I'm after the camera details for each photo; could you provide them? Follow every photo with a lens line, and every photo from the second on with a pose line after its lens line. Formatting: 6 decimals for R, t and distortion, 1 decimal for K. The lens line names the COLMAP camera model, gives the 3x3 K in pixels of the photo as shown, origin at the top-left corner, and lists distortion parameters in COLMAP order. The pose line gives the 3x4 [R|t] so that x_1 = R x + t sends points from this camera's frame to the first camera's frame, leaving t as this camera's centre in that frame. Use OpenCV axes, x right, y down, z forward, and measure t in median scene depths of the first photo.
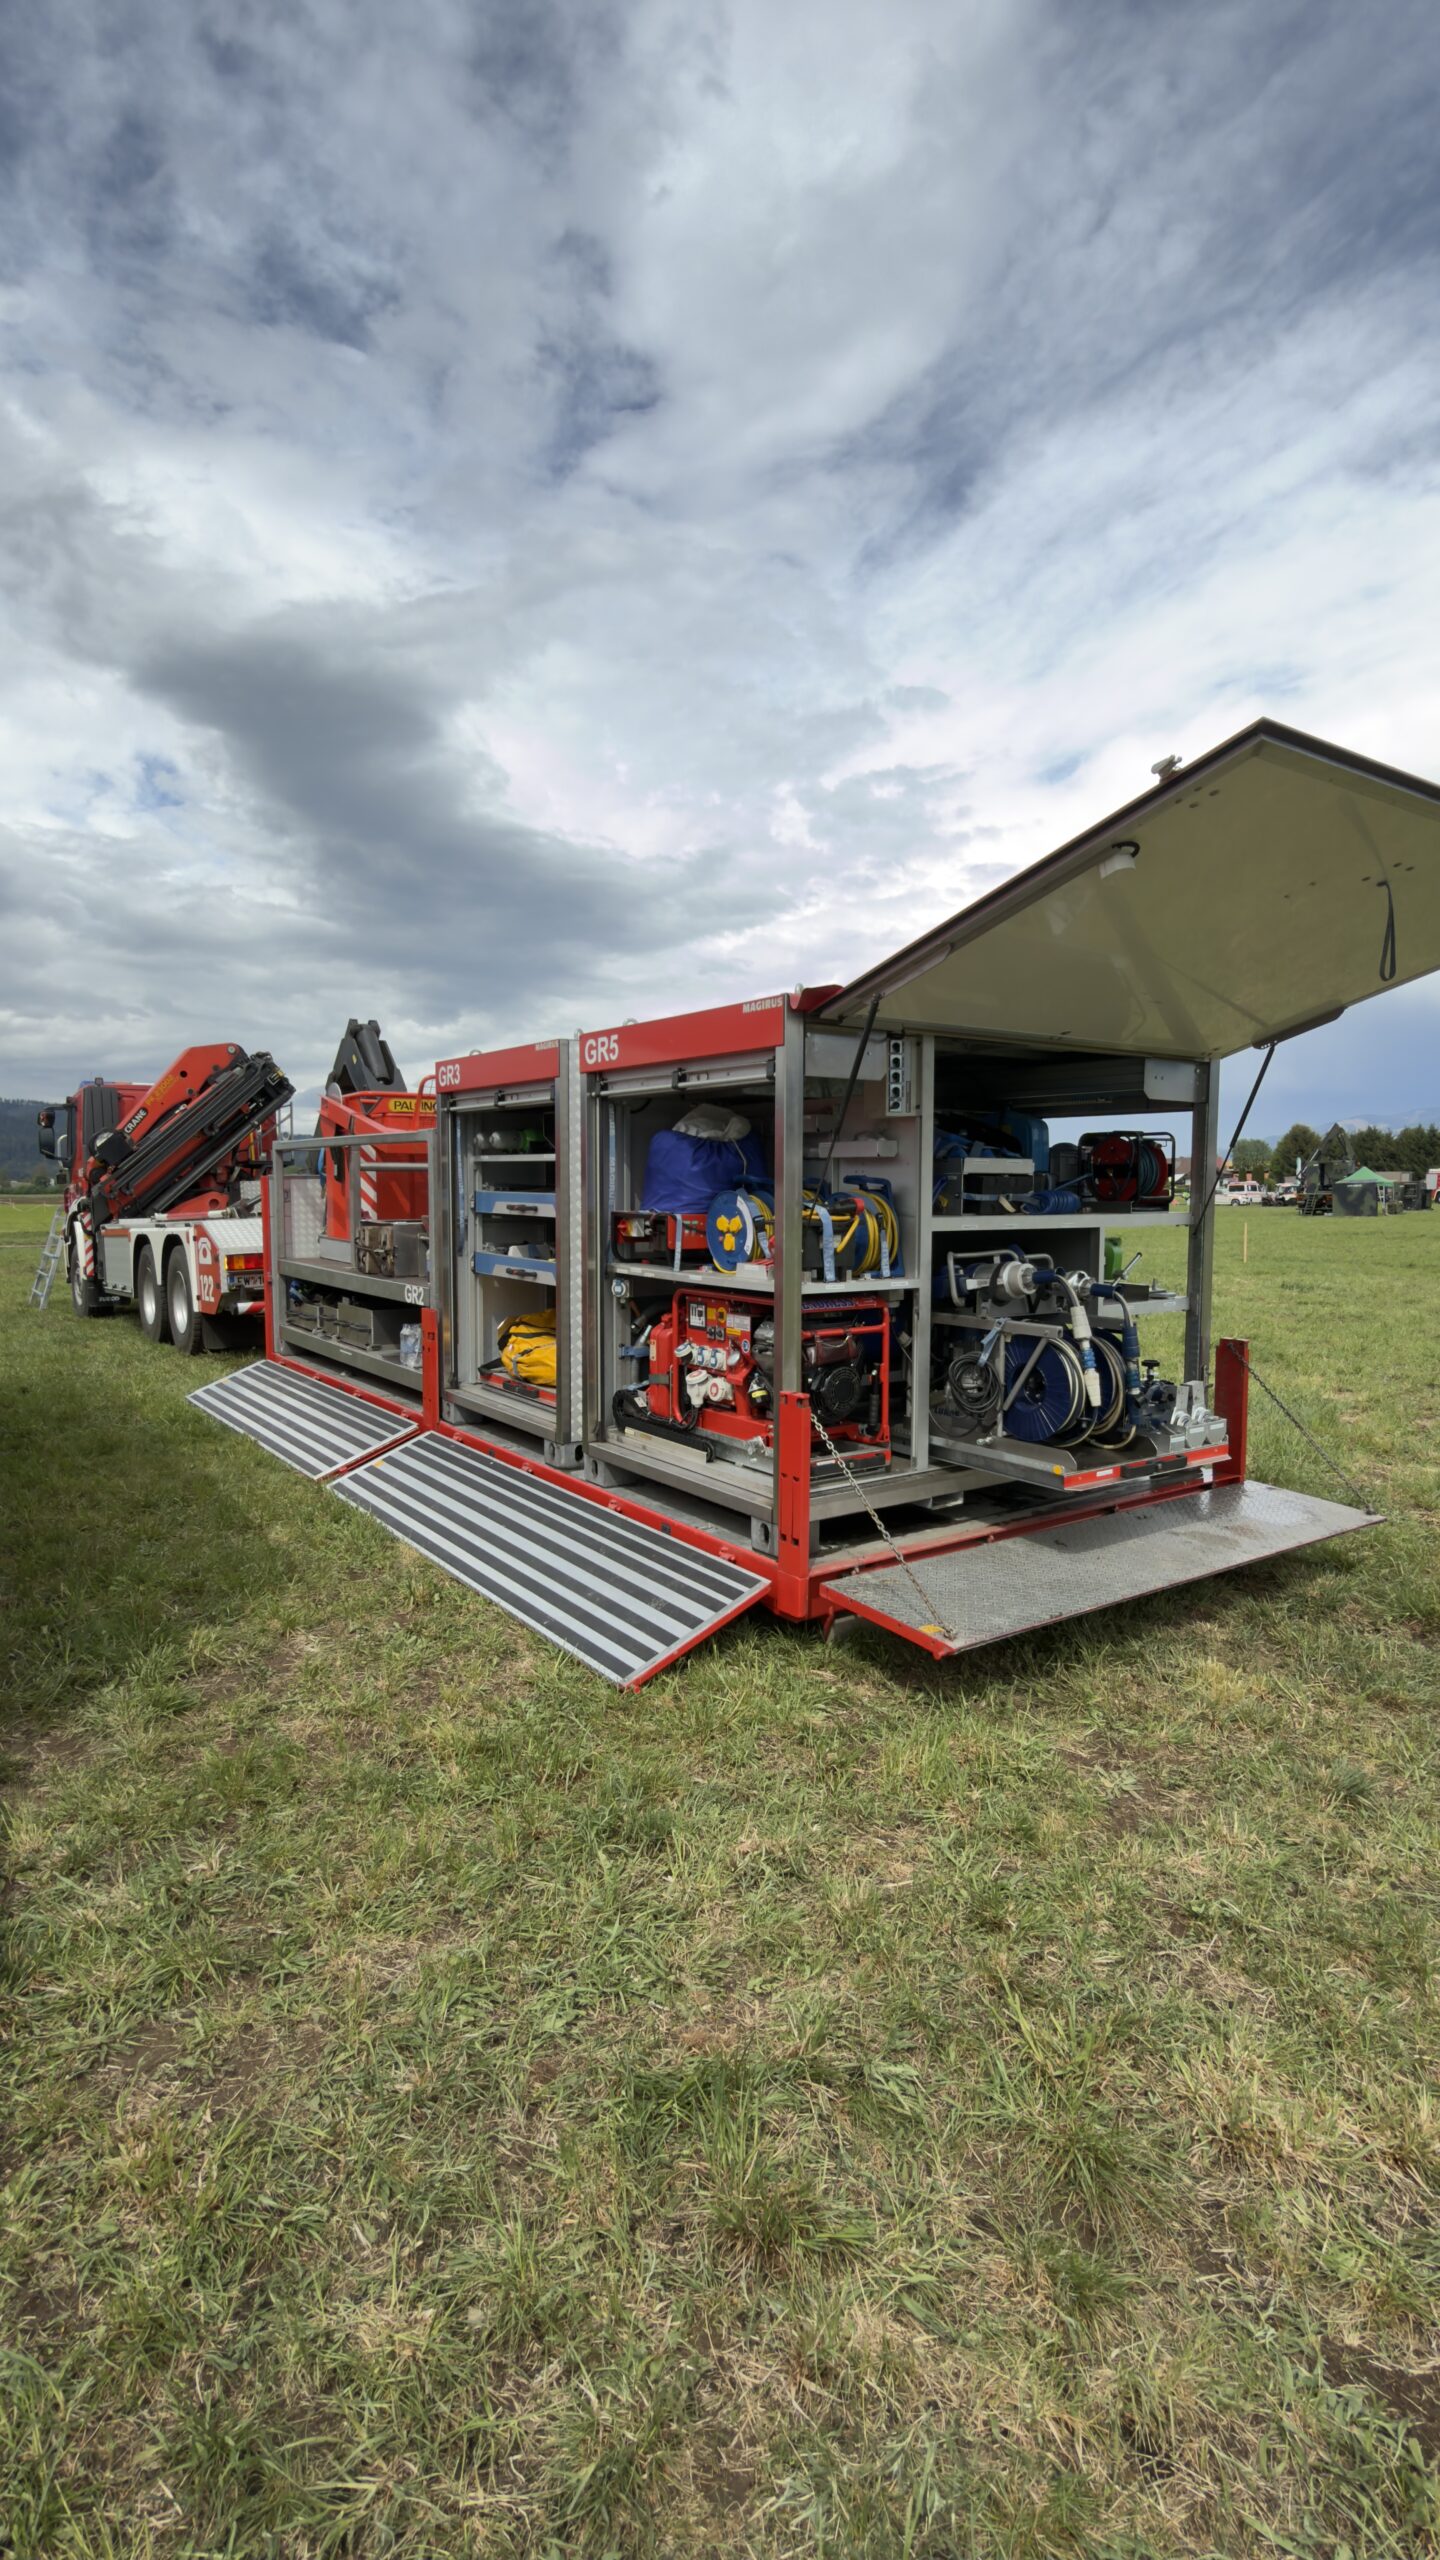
lens RADIAL K [[1226.3, 0, 722.7], [0, 1226.3, 1288.5], [0, 0, 1]] dist [-0.002165, -0.001641]
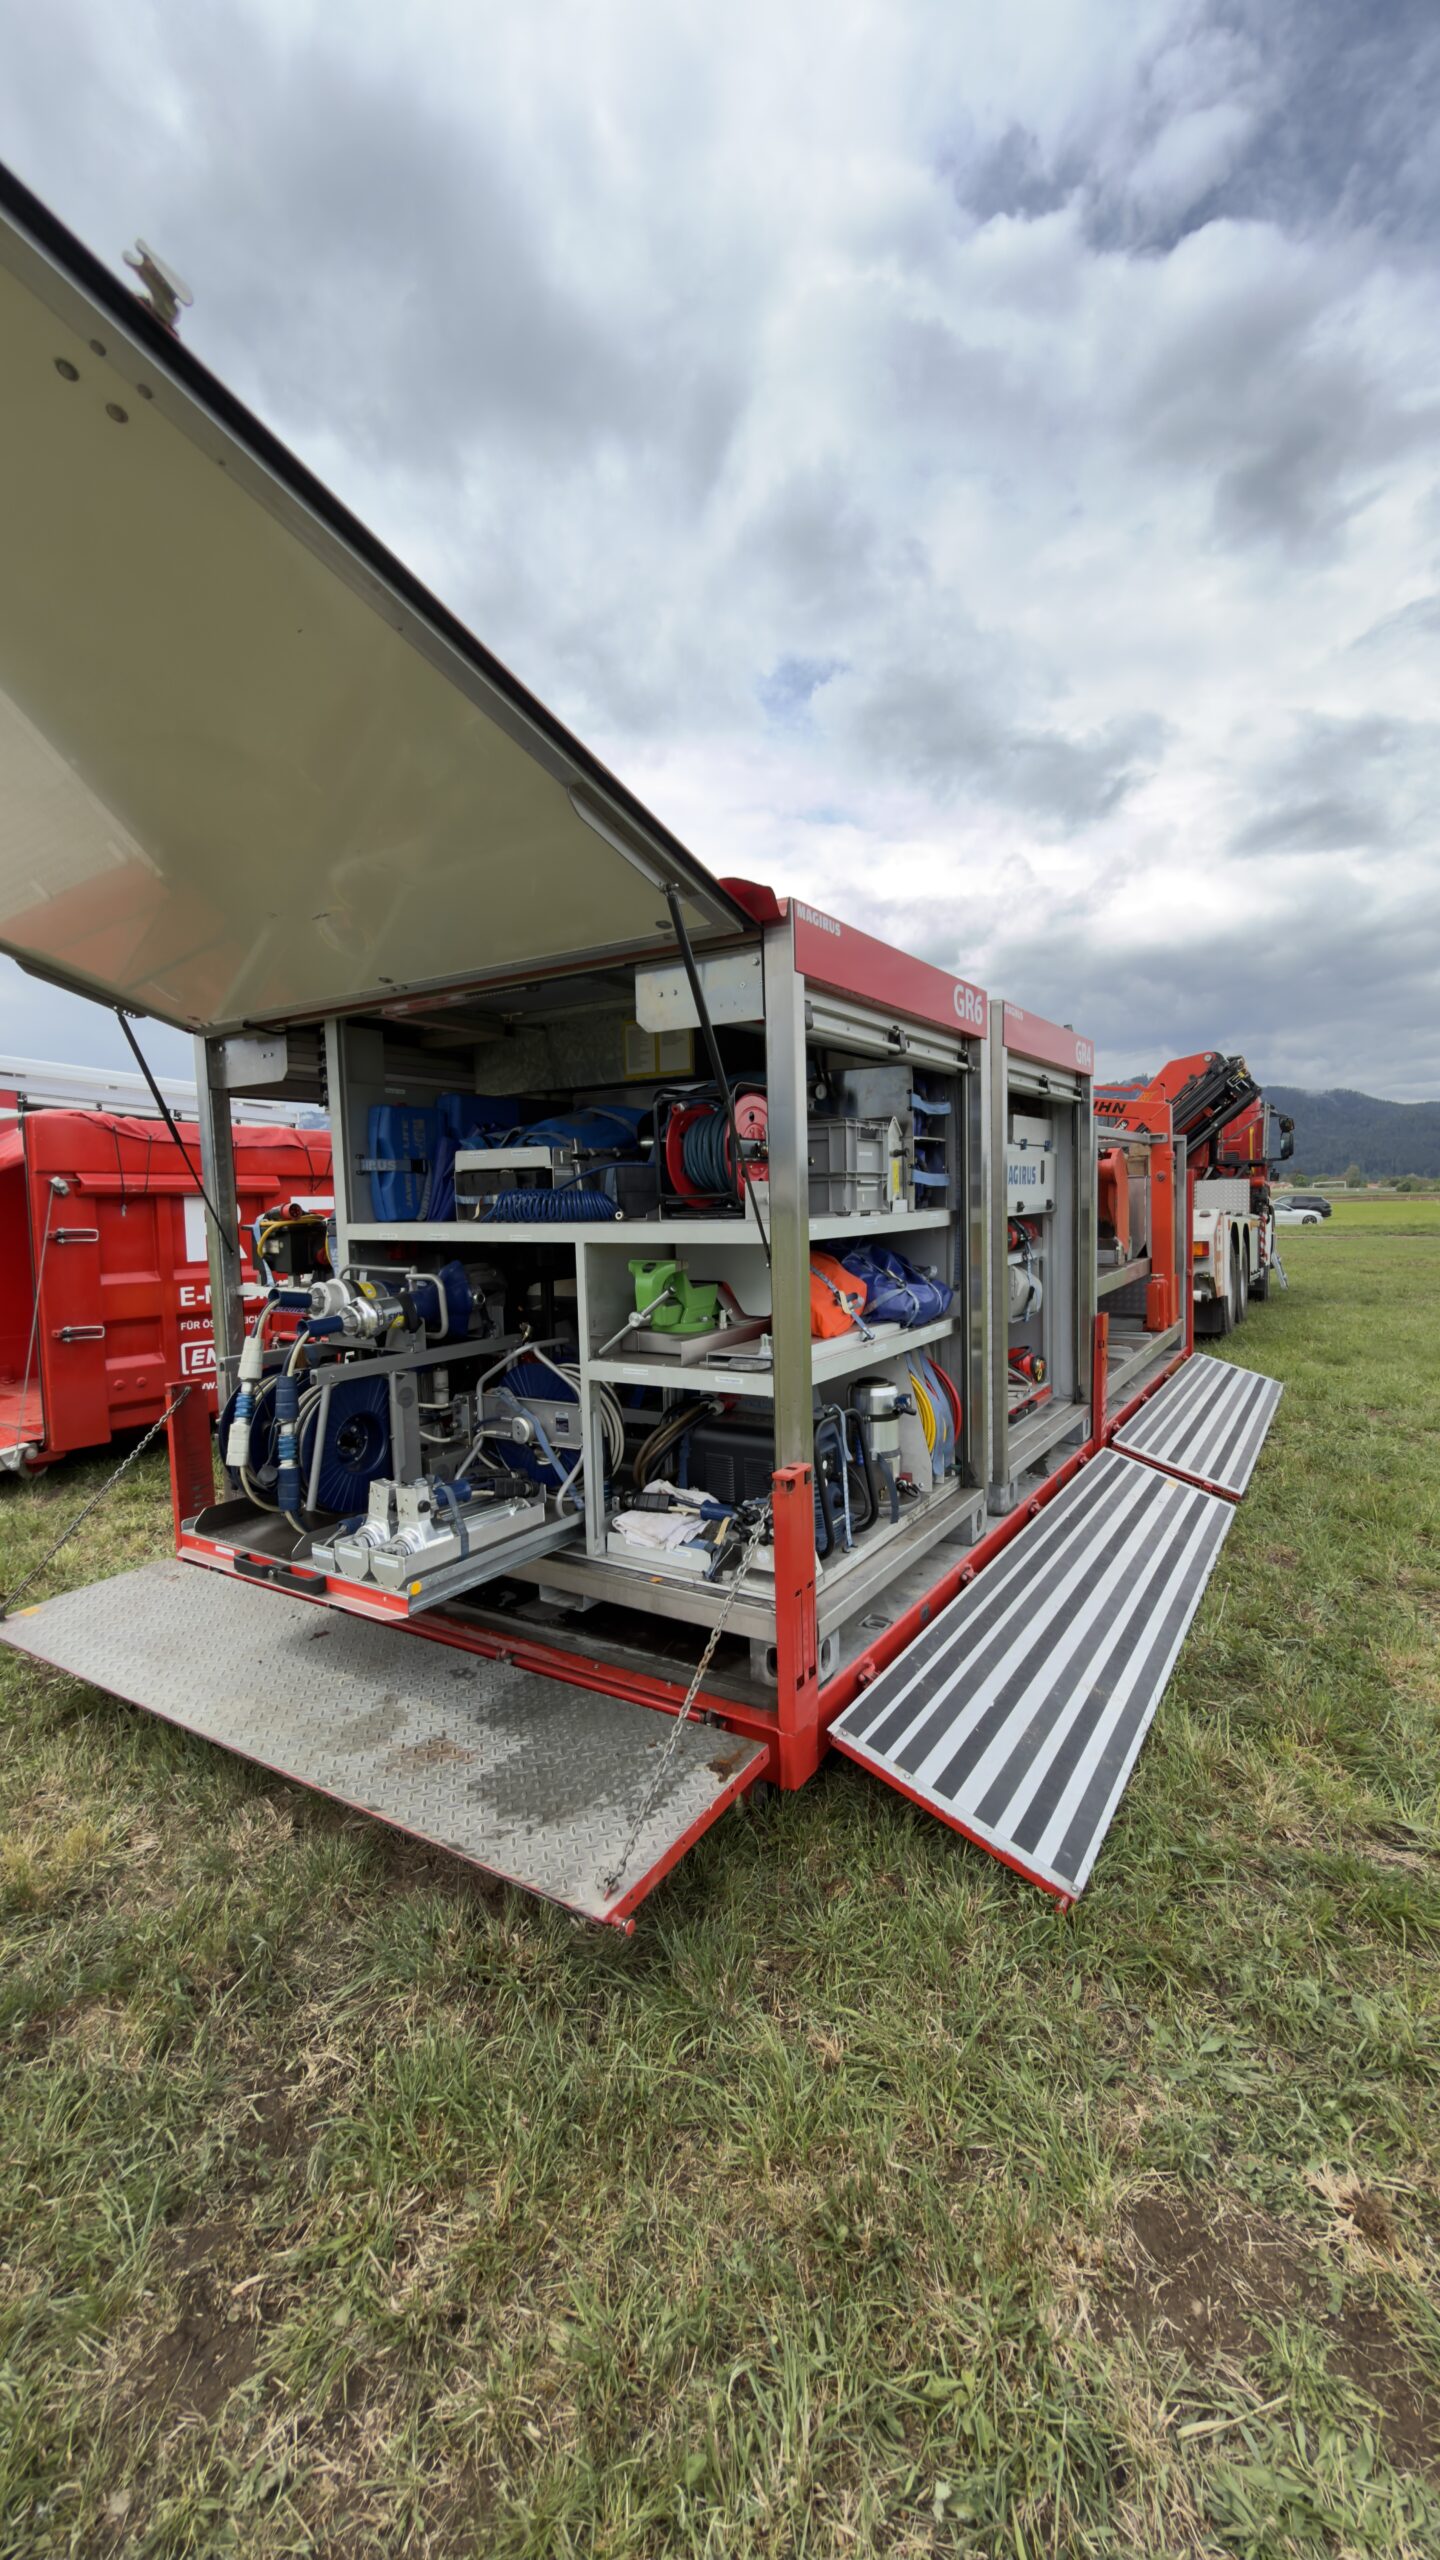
lens RADIAL K [[1023.2, 0, 709.7], [0, 1023.2, 1265.5], [0, 0, 1]] dist [0.000620, -0.000564]
pose [[0.350047, 0.043922, -0.935702, 0.894460], [-0.048978, 0.998392, 0.028542, -0.058534], [0.935451, 0.035838, 0.351636, 0.909849]]
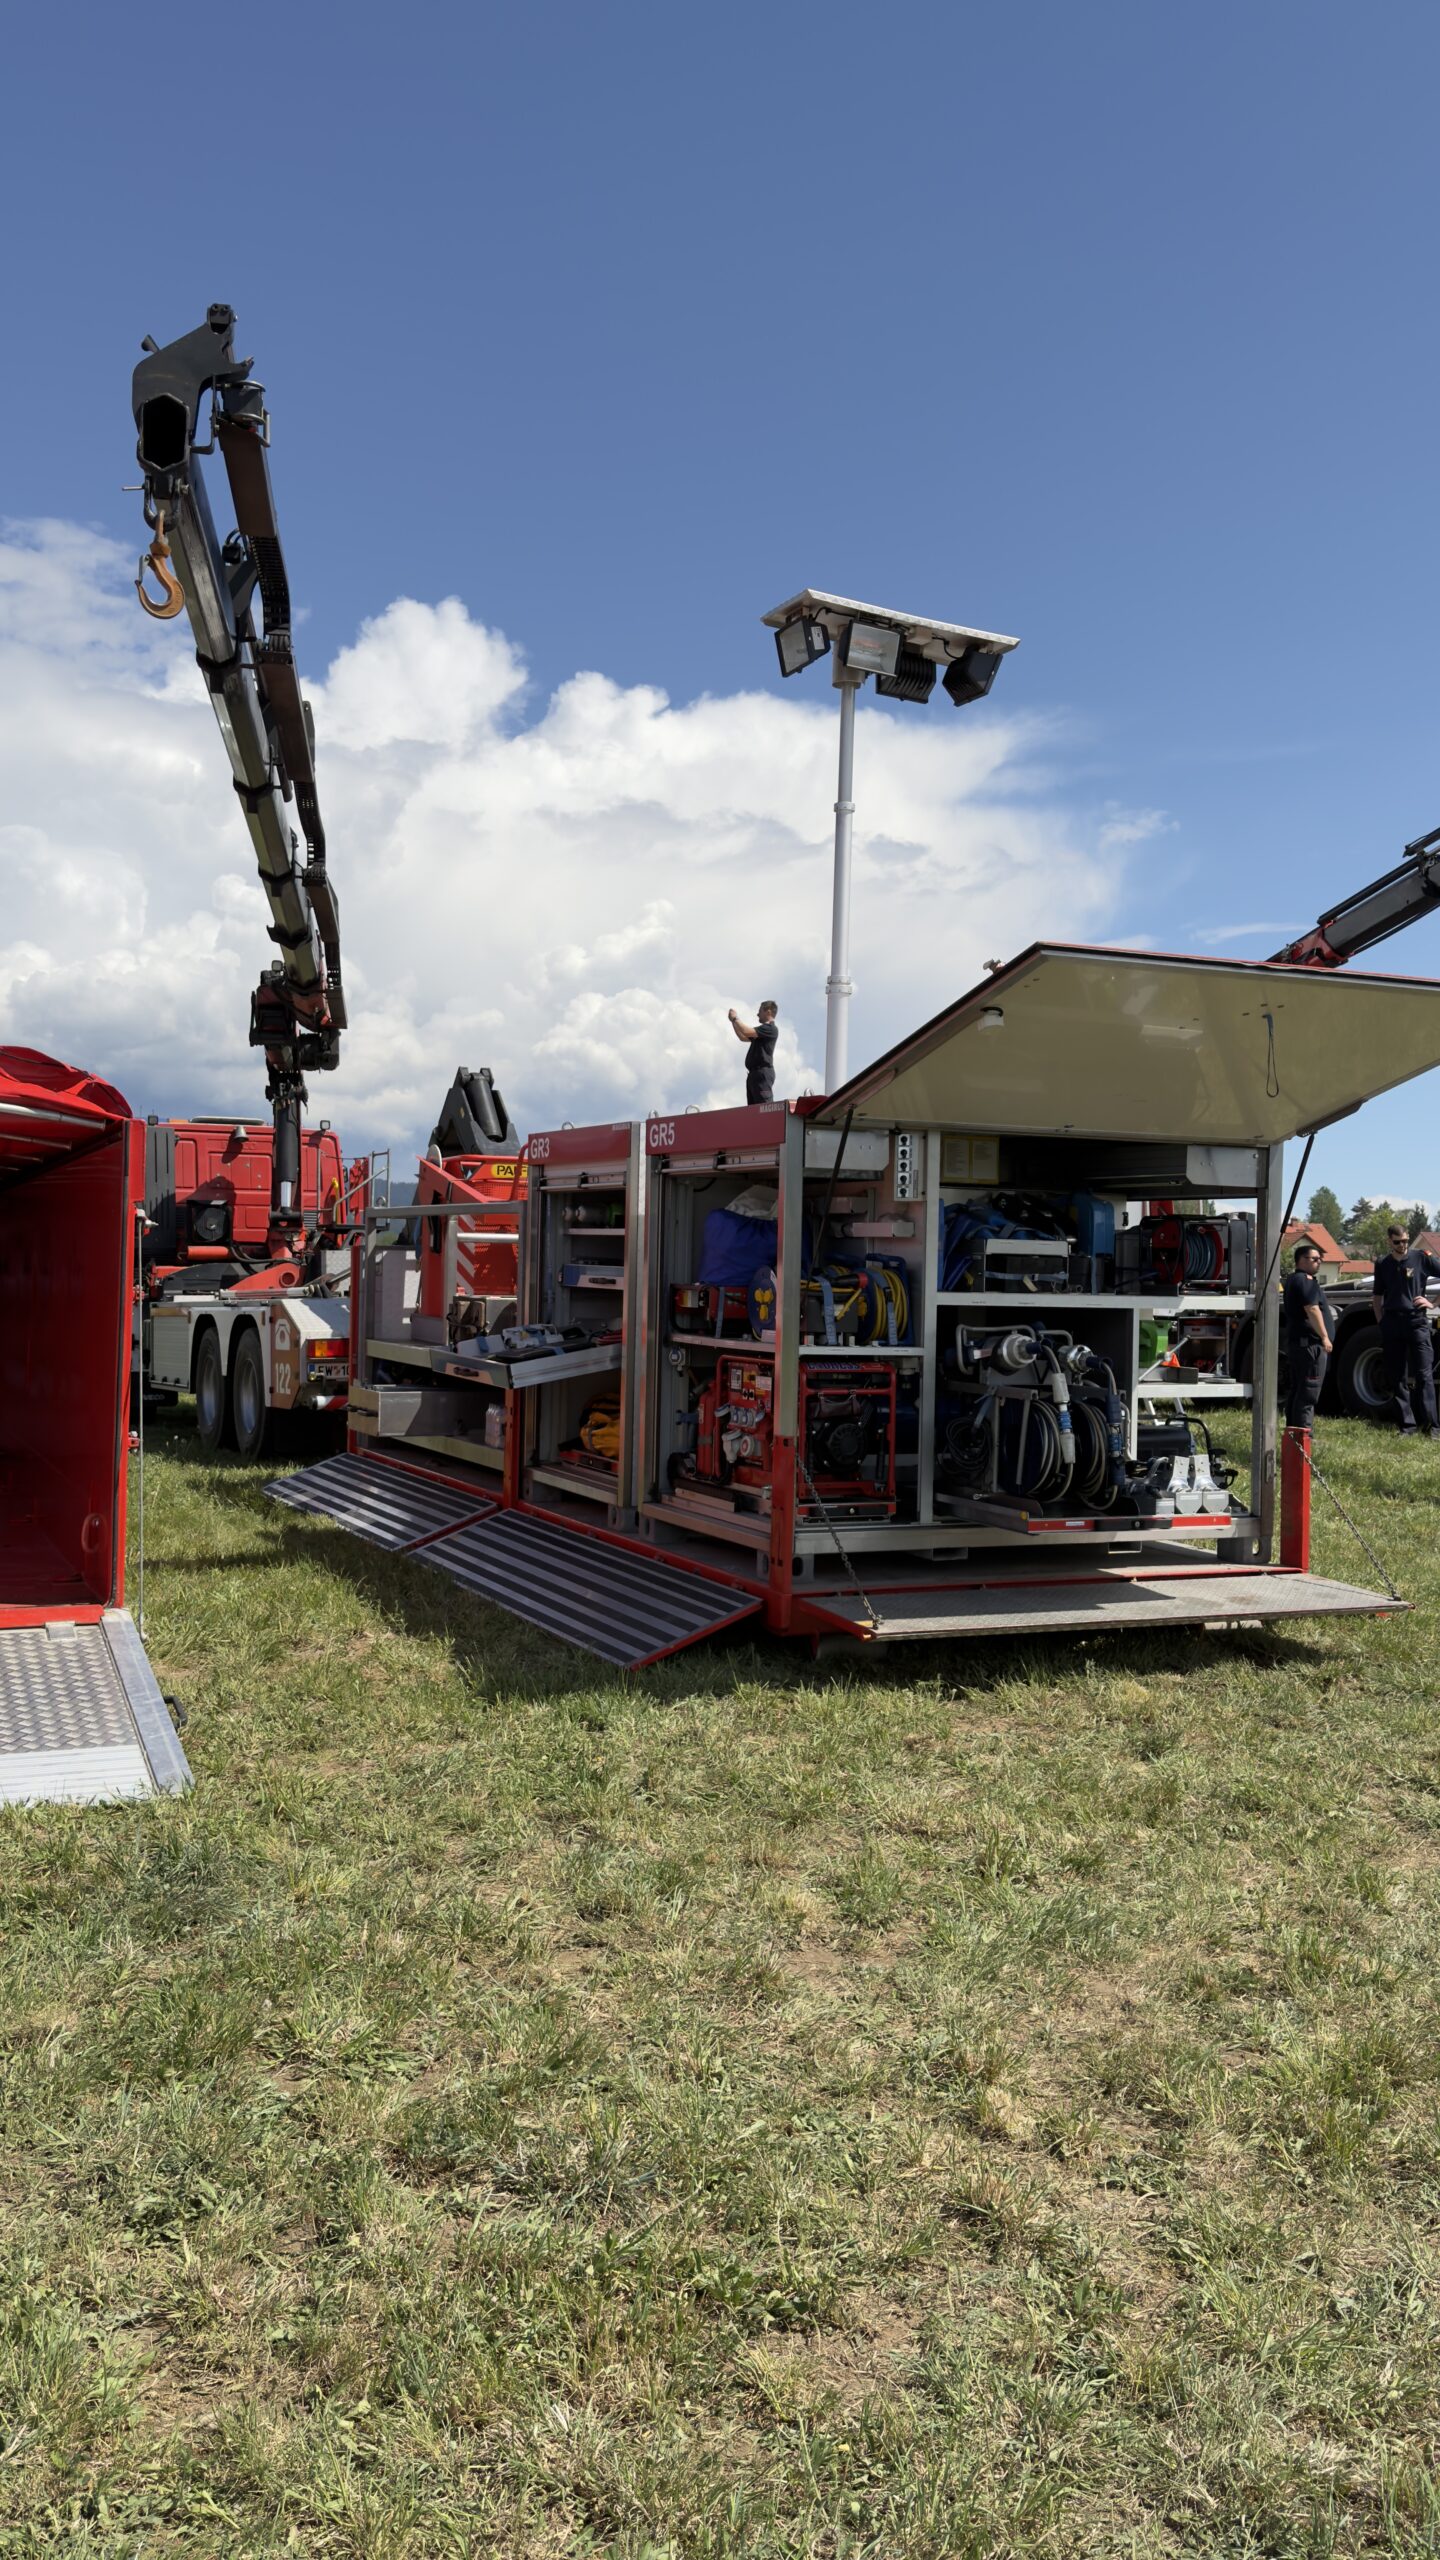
lens RADIAL K [[2074.0, 0, 735.6], [0, 2074.0, 1252.8], [0, 0, 1]] dist [0.066613, -0.125363]
pose [[0.985219, 0.017298, -0.170424, 0.283465], [-0.033198, 0.995307, -0.090894, 0.075512], [0.168052, 0.095208, 0.981170, -0.793438]]
